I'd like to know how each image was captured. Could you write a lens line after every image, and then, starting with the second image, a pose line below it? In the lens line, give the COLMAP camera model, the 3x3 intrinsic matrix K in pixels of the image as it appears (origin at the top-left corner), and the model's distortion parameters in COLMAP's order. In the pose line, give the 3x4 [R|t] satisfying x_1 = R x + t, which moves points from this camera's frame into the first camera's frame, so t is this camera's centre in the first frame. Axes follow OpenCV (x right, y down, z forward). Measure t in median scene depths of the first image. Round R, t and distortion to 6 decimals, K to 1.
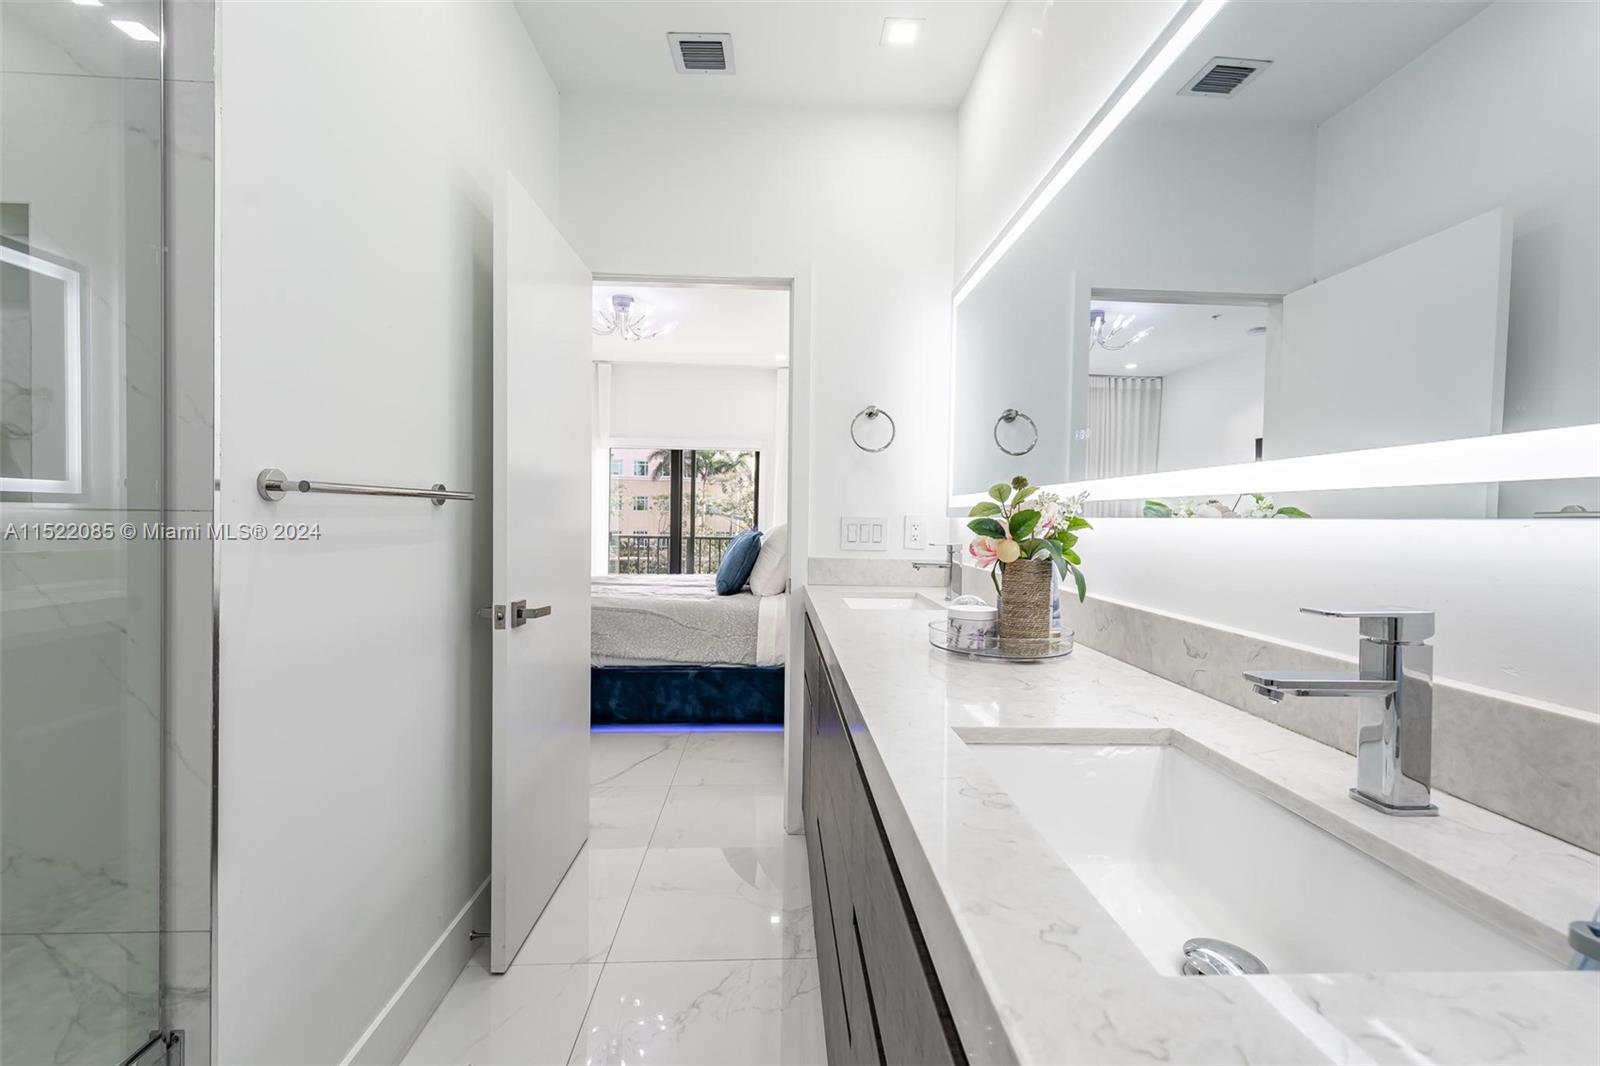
lens RADIAL K [[689.9, 0, 800.0], [0, 689.9, 533.0], [0, 0, 1]] dist [0.004512, 0.000386]
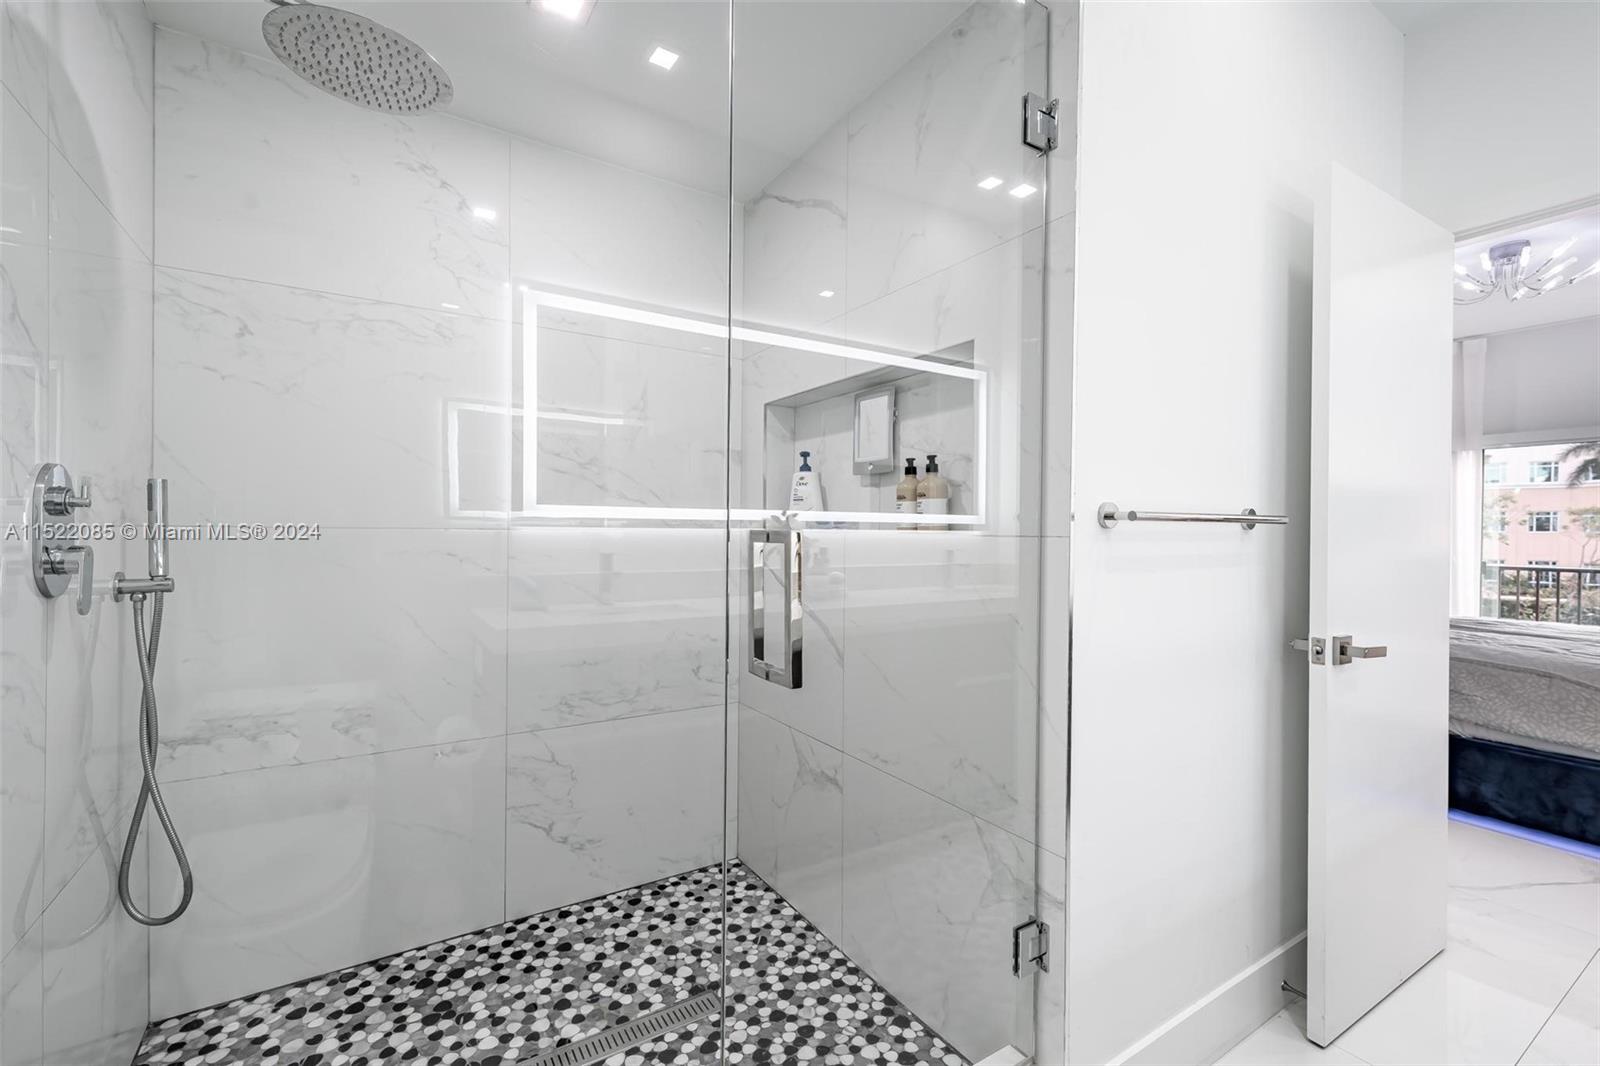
lens RADIAL K [[689.9, 0, 800.0], [0, 689.9, 533.0], [0, 0, 1]] dist [0.004512, 0.000386]
pose [[0.500298, -0.005835, -0.865833, 0.015810], [-0.022555, 0.999550, -0.019768, -0.001020], [0.865559, 0.029419, 0.499942, -0.055228]]
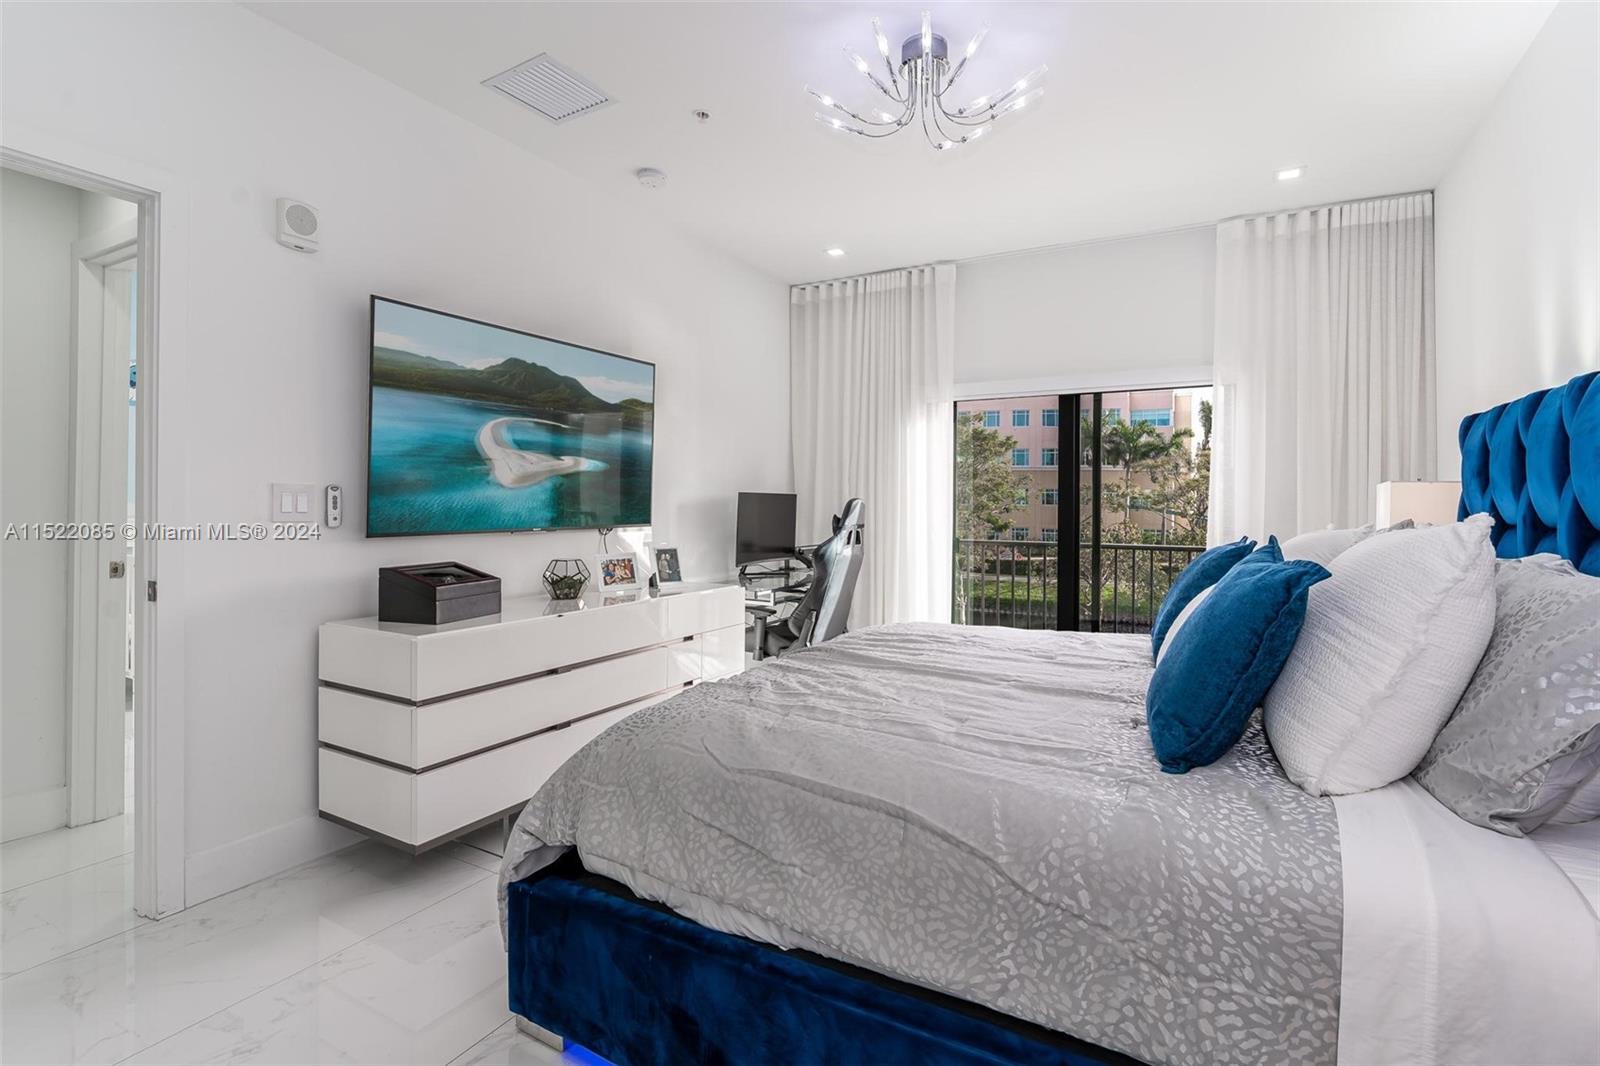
lens RADIAL K [[732.1, 0, 798.1], [0, 732.1, 512.8], [0, 0, 1]] dist [-0.001360, -0.000051]
pose [[0.846605, -0.005229, -0.532197, -0.152192], [-0.006631, 0.999771, -0.020370, -0.032220], [0.532181, 0.020774, 0.846376, 1.214244]]
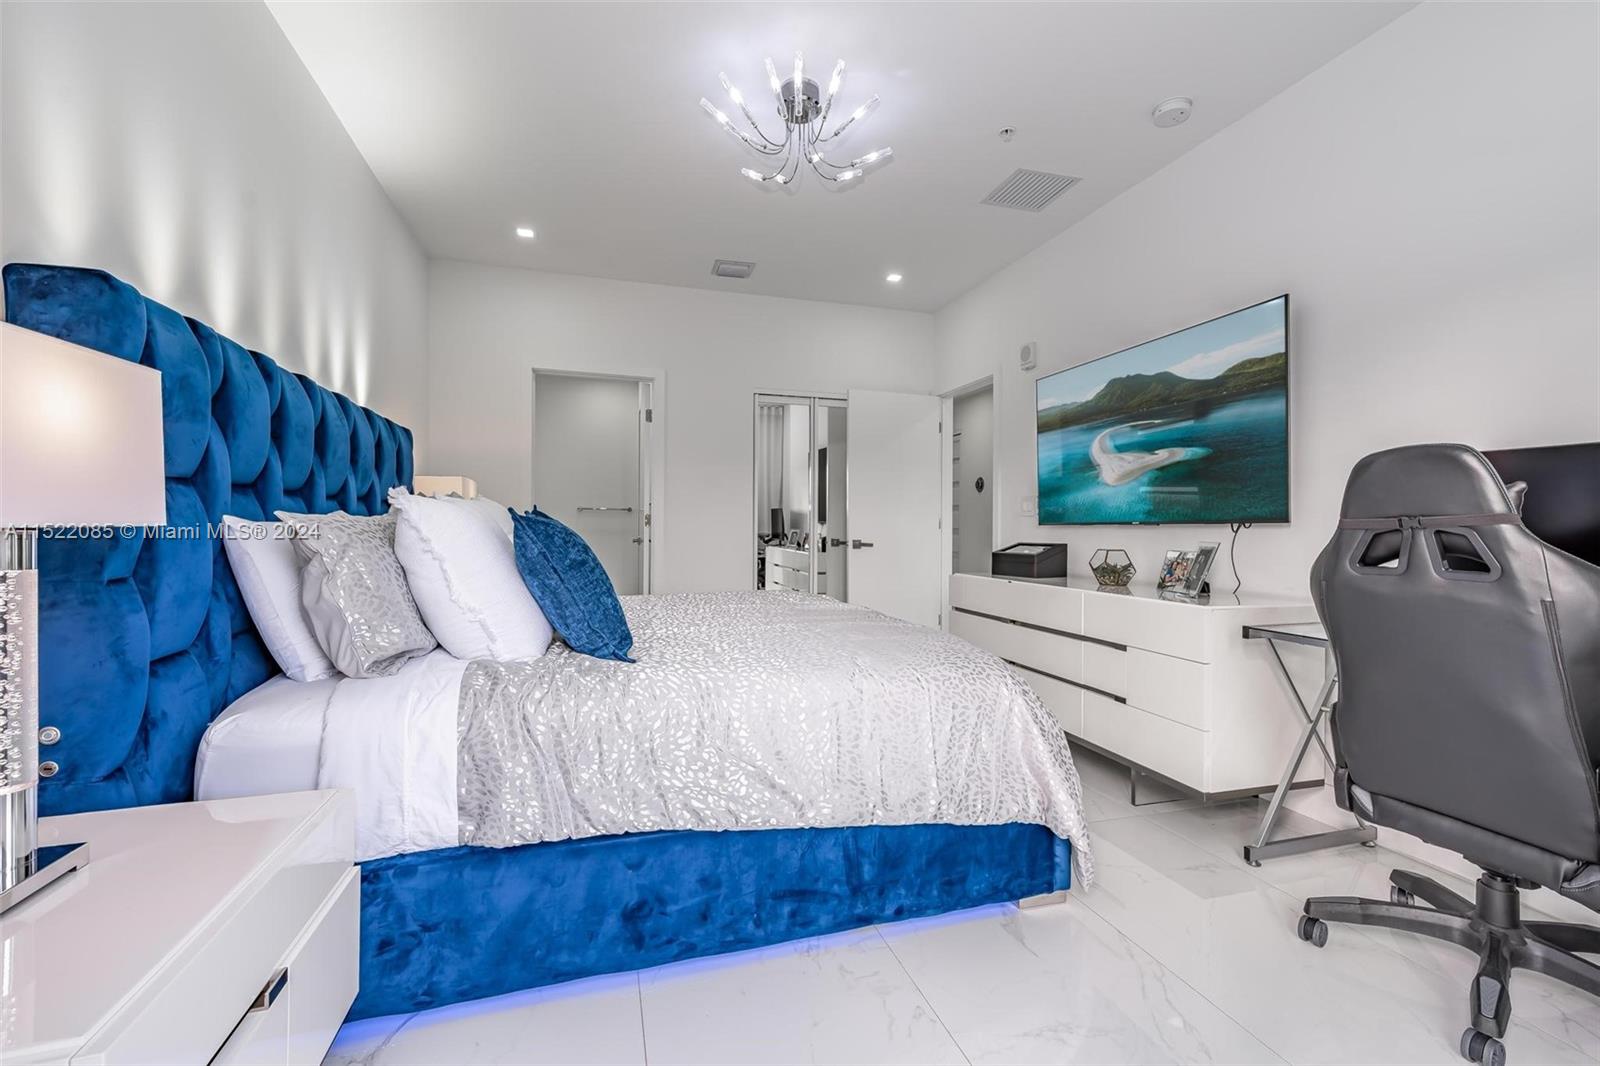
lens RADIAL K [[701.4, 0, 800.0], [0, 701.4, 533.0], [0, 0, 1]] dist [-0.000169, -0.000014]
pose [[-0.969734, -0.011345, -0.243902, -0.225039], [-0.019213, 0.999368, 0.029903, -0.029958], [0.243408, 0.033684, -0.969339, 2.871679]]
